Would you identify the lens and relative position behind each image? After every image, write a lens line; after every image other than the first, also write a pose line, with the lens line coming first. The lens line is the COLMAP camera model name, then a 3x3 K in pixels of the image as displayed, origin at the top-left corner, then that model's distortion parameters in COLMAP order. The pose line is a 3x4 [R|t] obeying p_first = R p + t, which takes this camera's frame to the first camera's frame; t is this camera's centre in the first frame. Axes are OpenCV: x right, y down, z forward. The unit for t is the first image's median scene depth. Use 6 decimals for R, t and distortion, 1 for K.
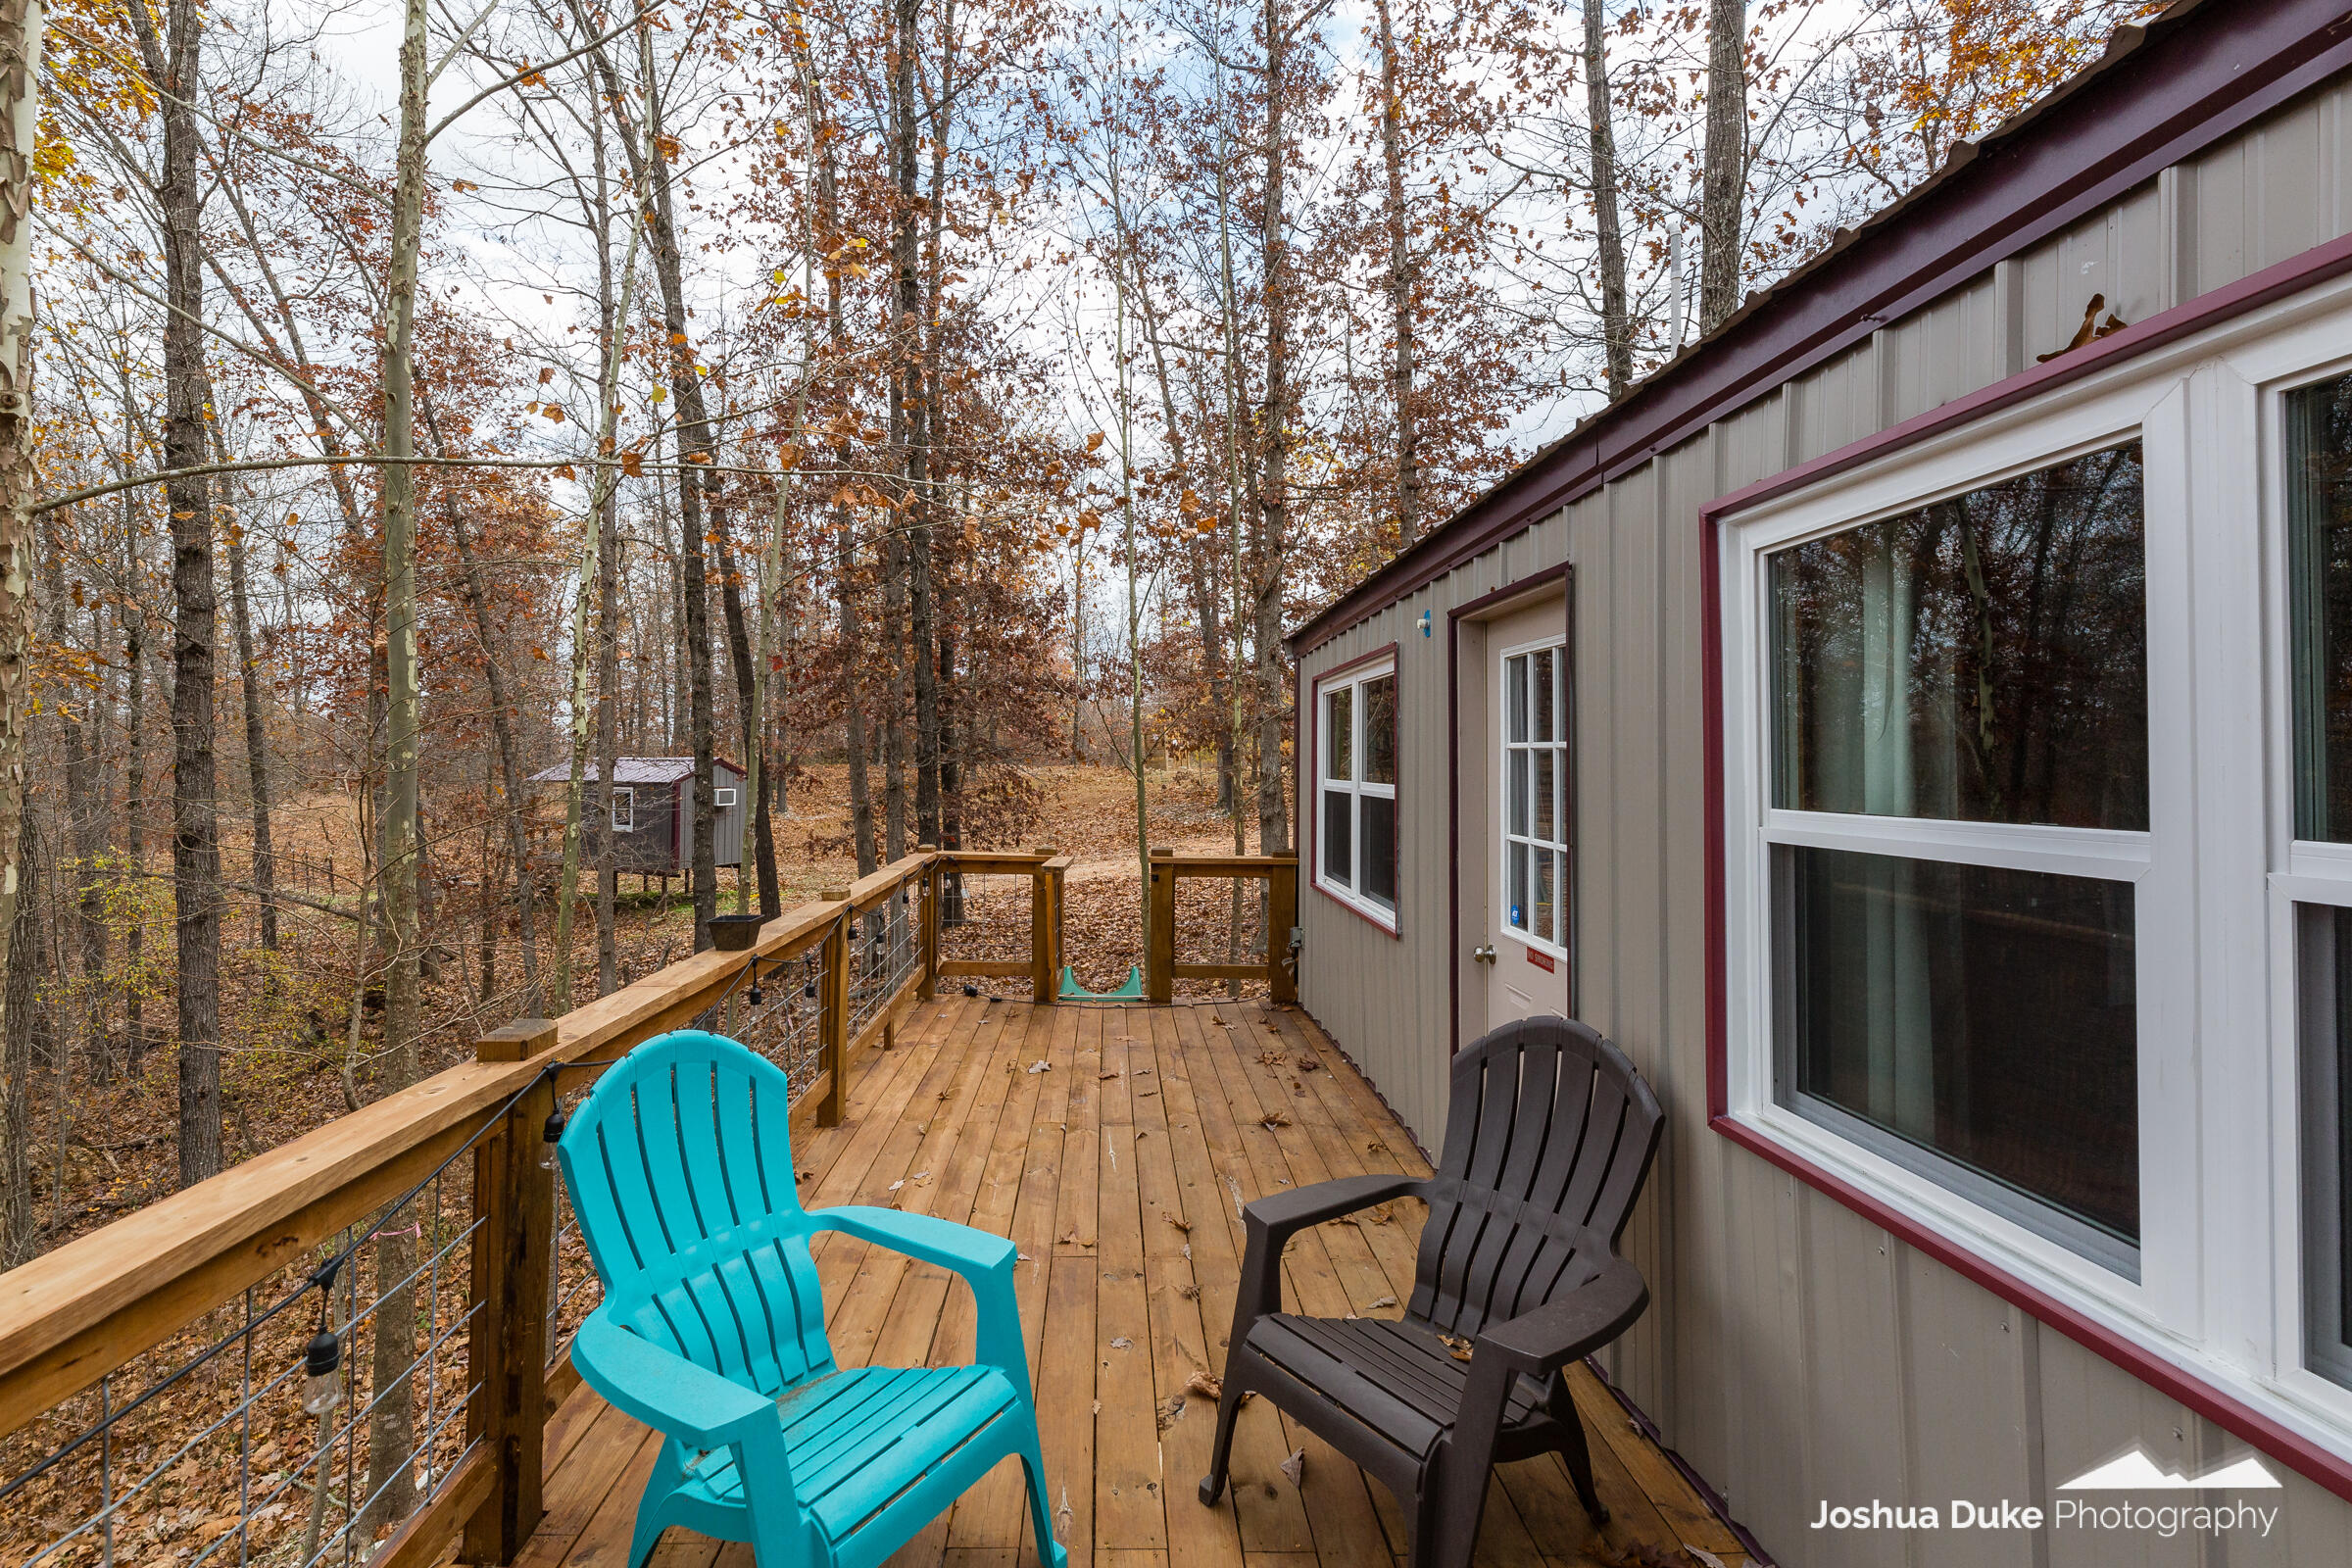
lens RADIAL K [[1058.6, 0, 1175.4], [0, 1058.6, 765.8], [0, 0, 1]] dist [-0.004288, -0.000441]
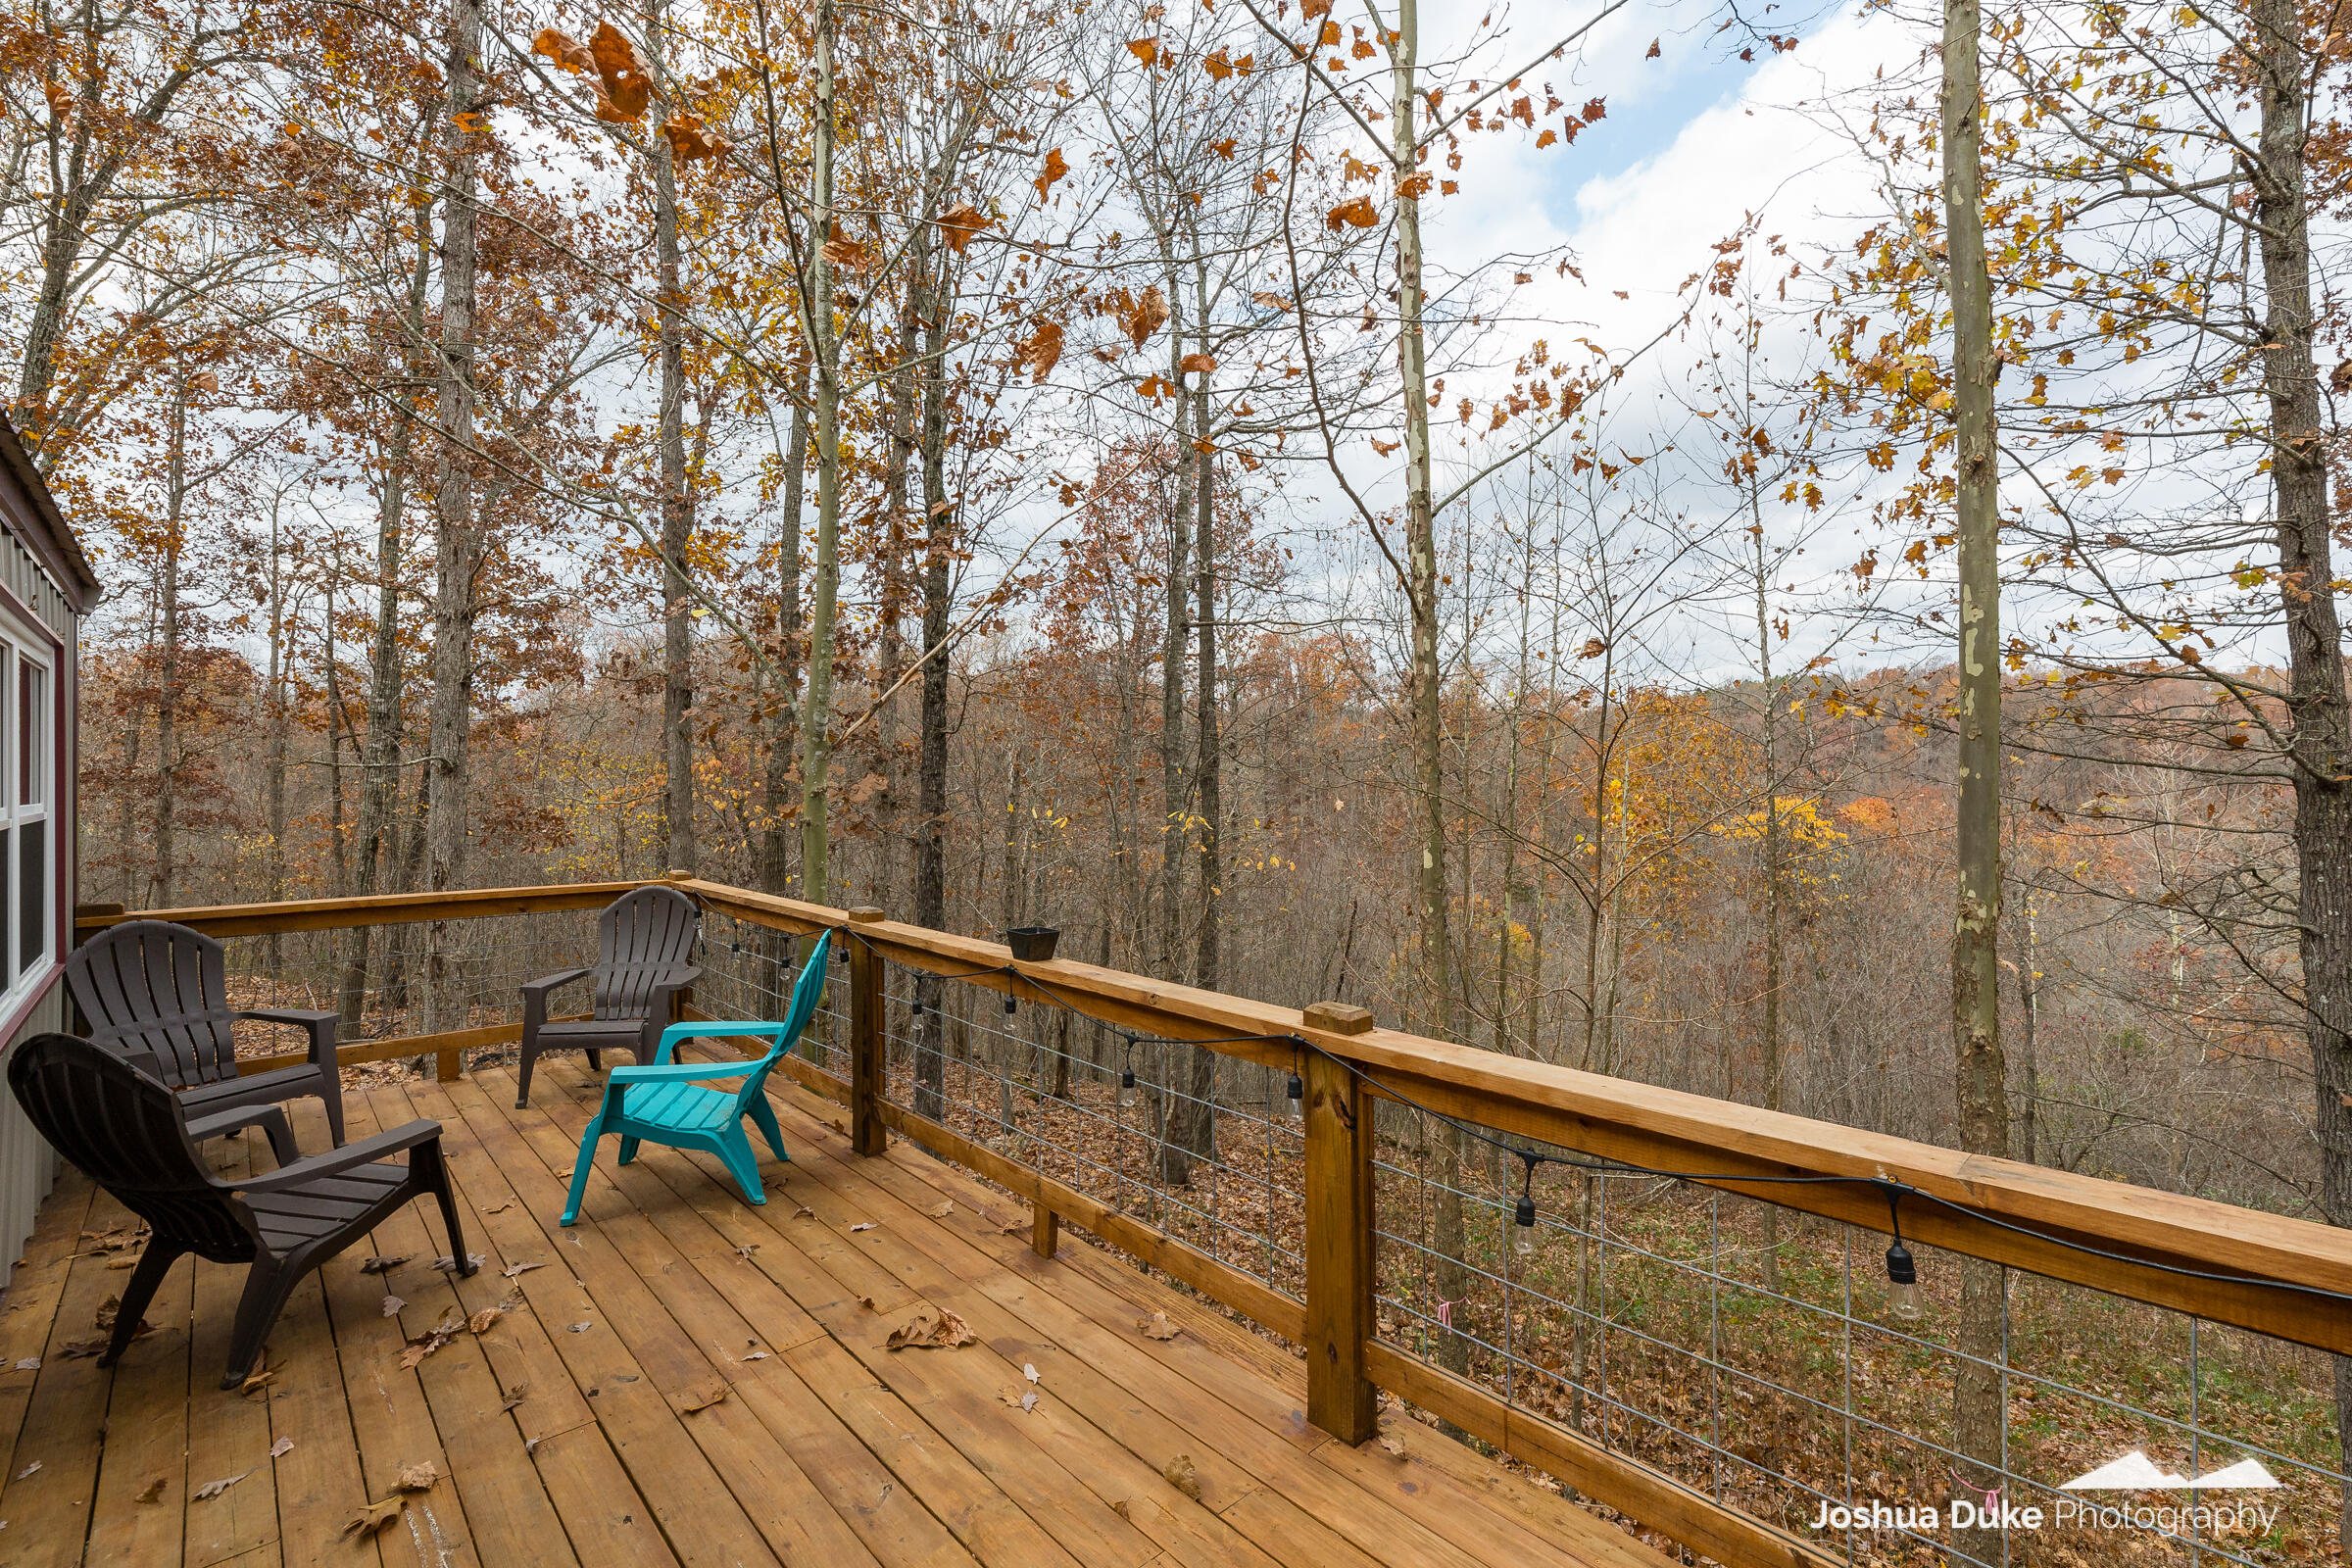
lens RADIAL K [[1058.6, 0, 1166.5], [0, 1058.6, 776.1], [0, 0, 1]] dist [-0.004288, -0.000441]
pose [[-0.784402, -0.001465, -0.620251, 0.104523], [-0.002284, 0.999997, 0.000527, -0.005862], [0.620248, 0.001831, -0.784403, 1.566174]]
